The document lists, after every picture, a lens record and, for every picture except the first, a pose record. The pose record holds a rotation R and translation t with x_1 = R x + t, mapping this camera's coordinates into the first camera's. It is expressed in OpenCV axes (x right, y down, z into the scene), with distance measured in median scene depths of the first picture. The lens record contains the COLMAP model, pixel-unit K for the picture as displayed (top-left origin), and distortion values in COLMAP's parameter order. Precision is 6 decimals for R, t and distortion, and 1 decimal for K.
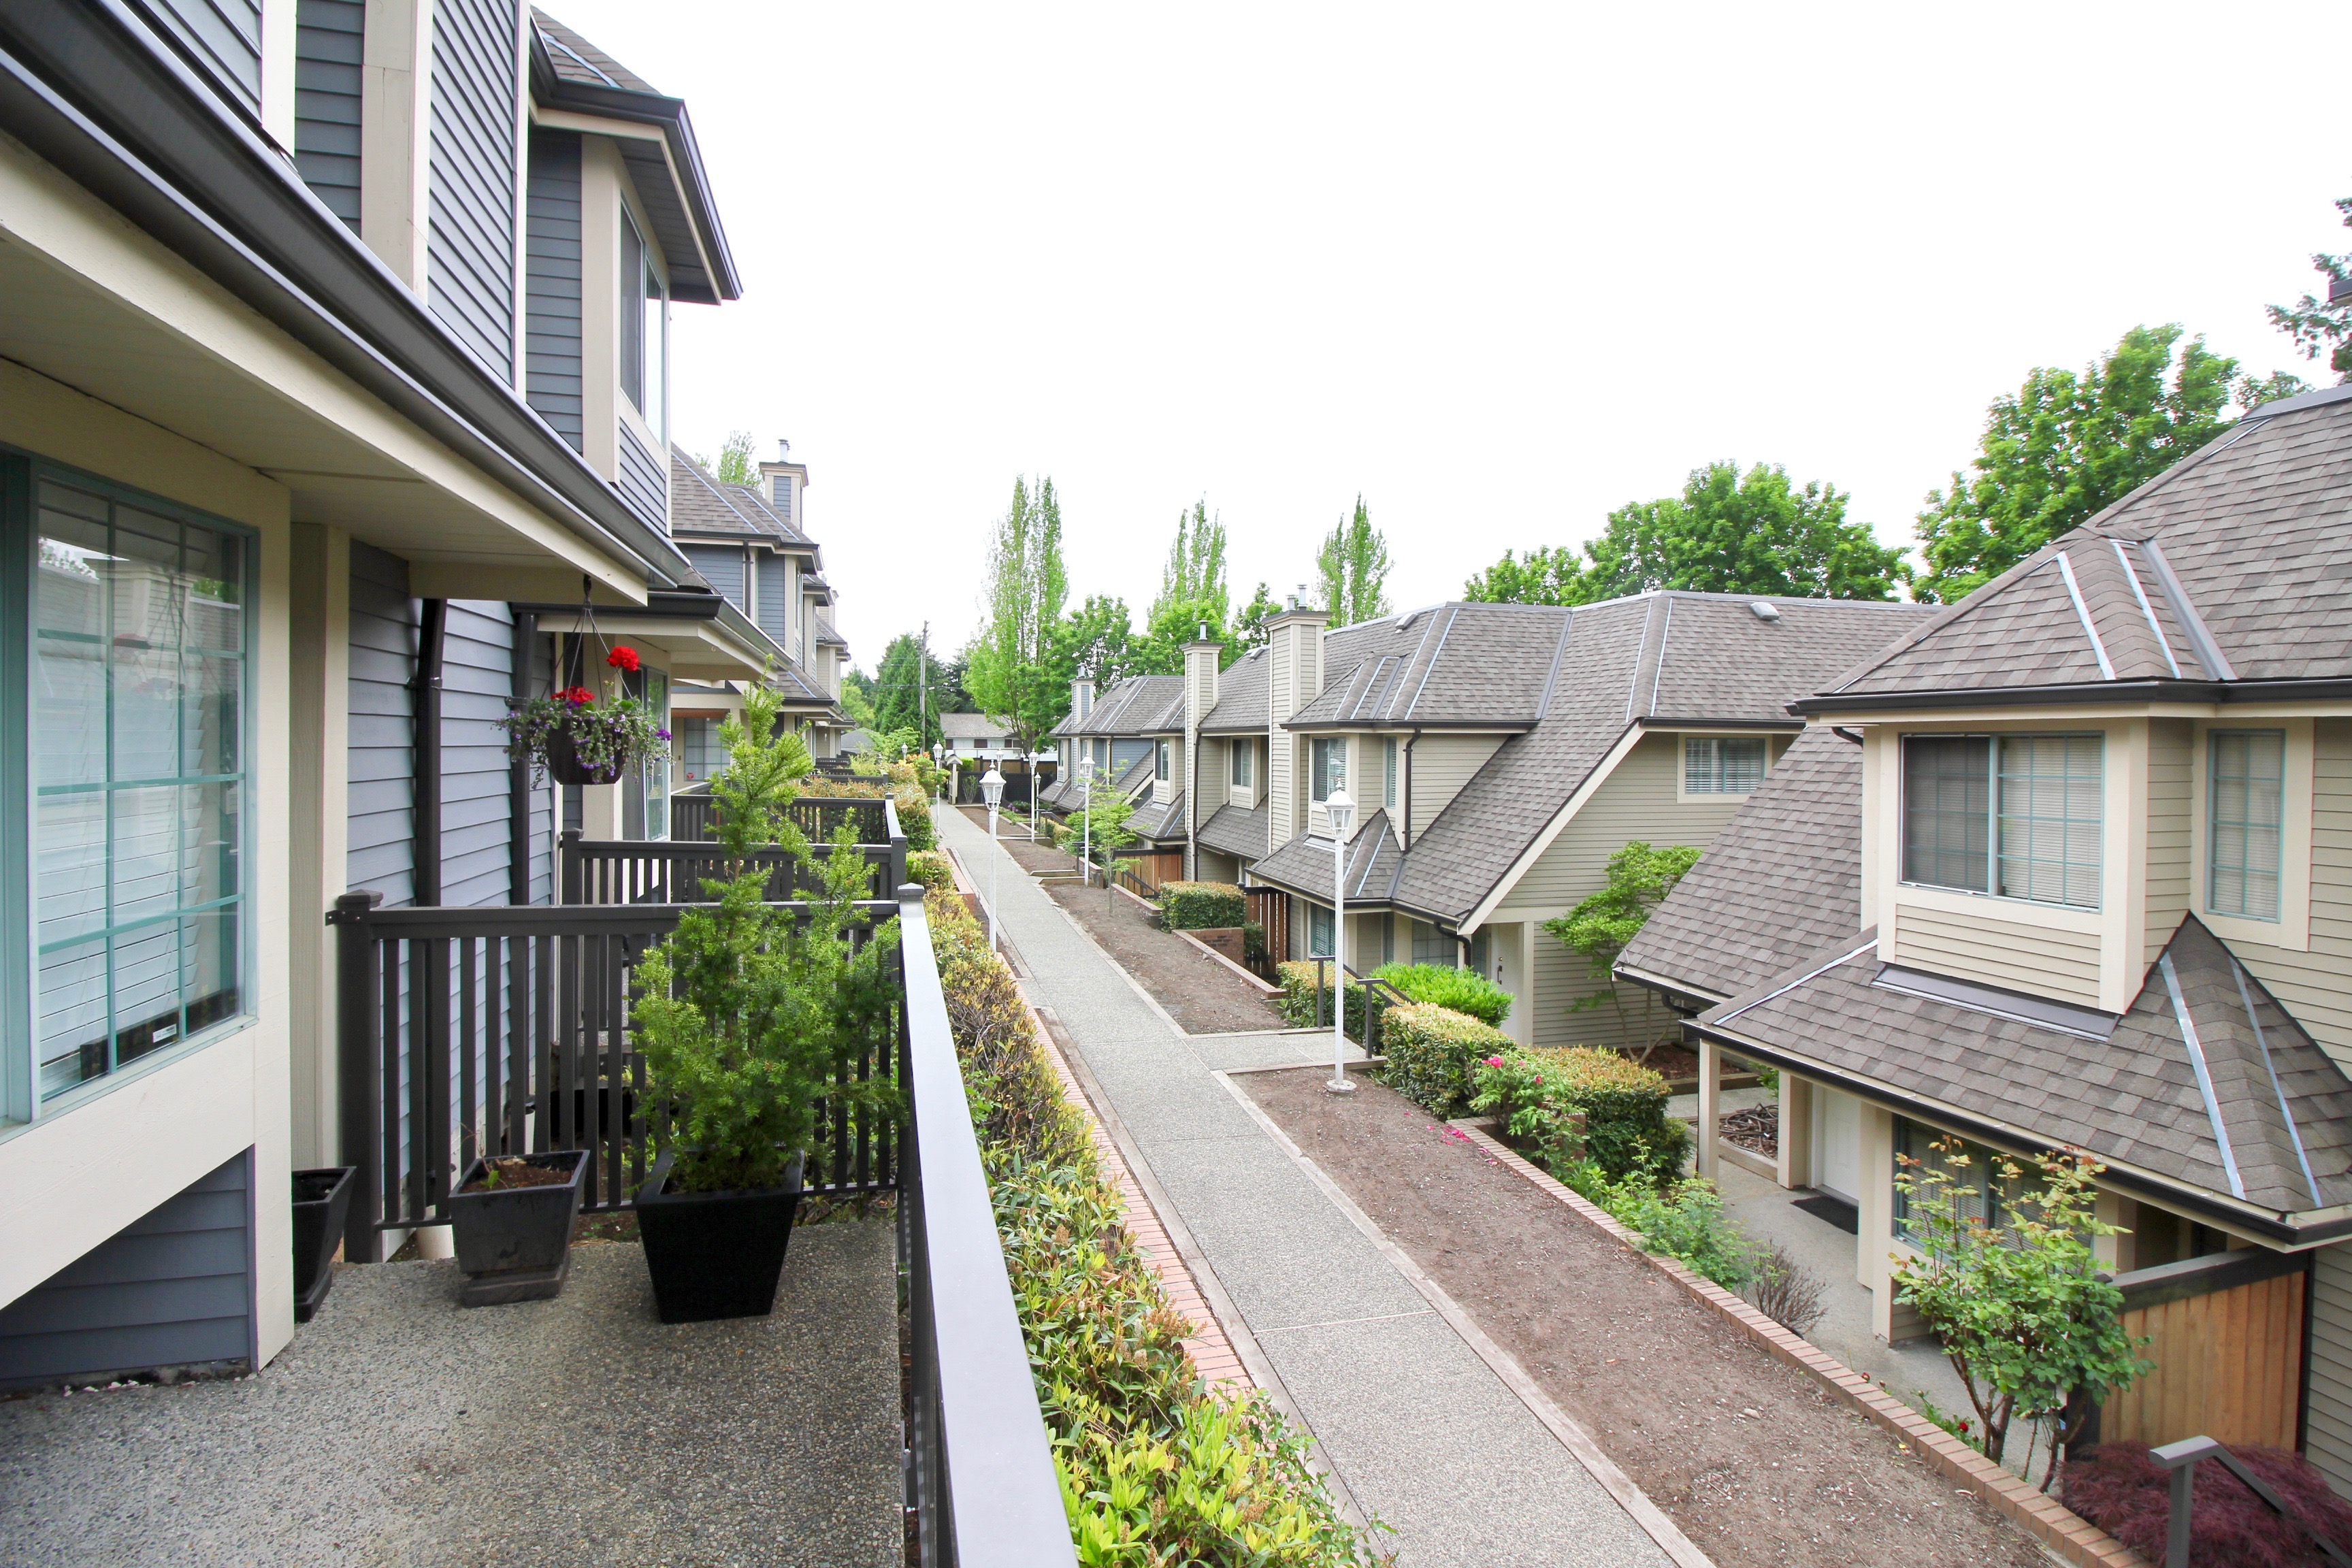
lens RADIAL K [[1094.6, 0, 1196.8], [0, 1094.6, 753.4], [0, 0, 1]] dist [-0.000988, -0.011850]
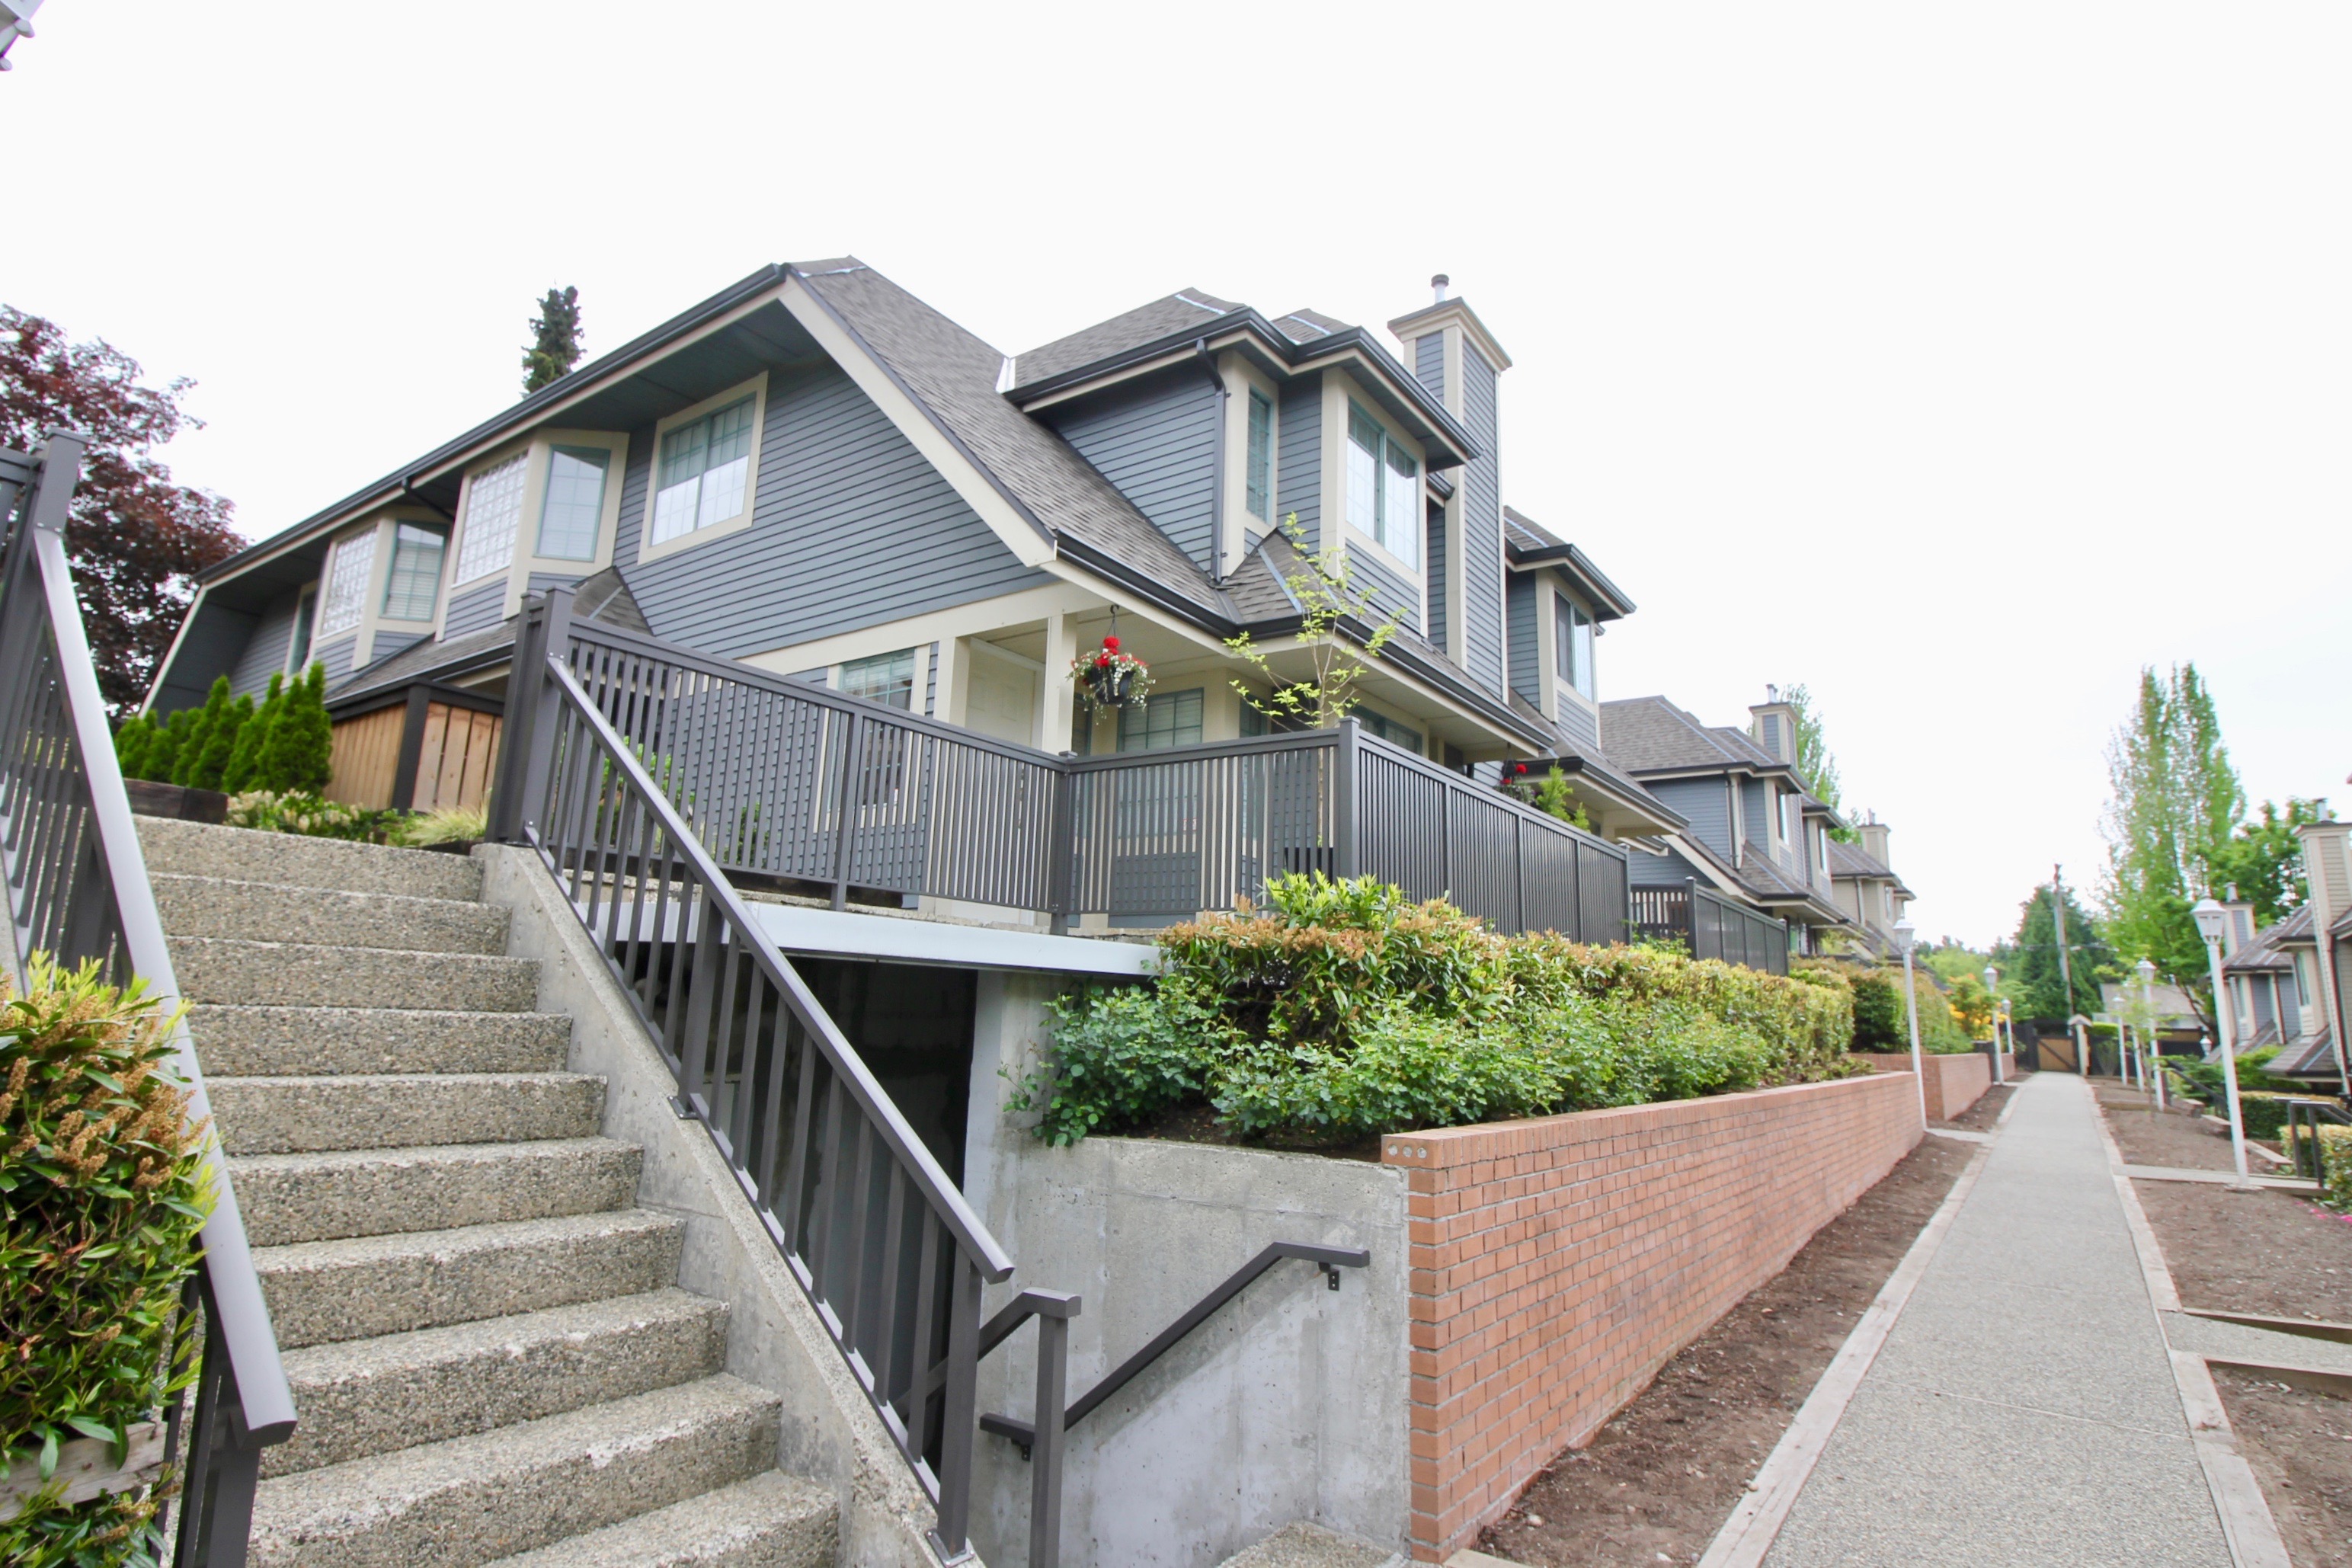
lens RADIAL K [[1211.2, 0, 1180.3], [0, 1211.2, 769.0], [0, 0, 1]] dist [-0.005275, -0.000982]
pose [[0.621267, -0.141817, -0.770659, 0.589540], [-0.037147, 0.977051, -0.209743, 0.263019], [0.782718, 0.158934, 0.601742, -0.695359]]
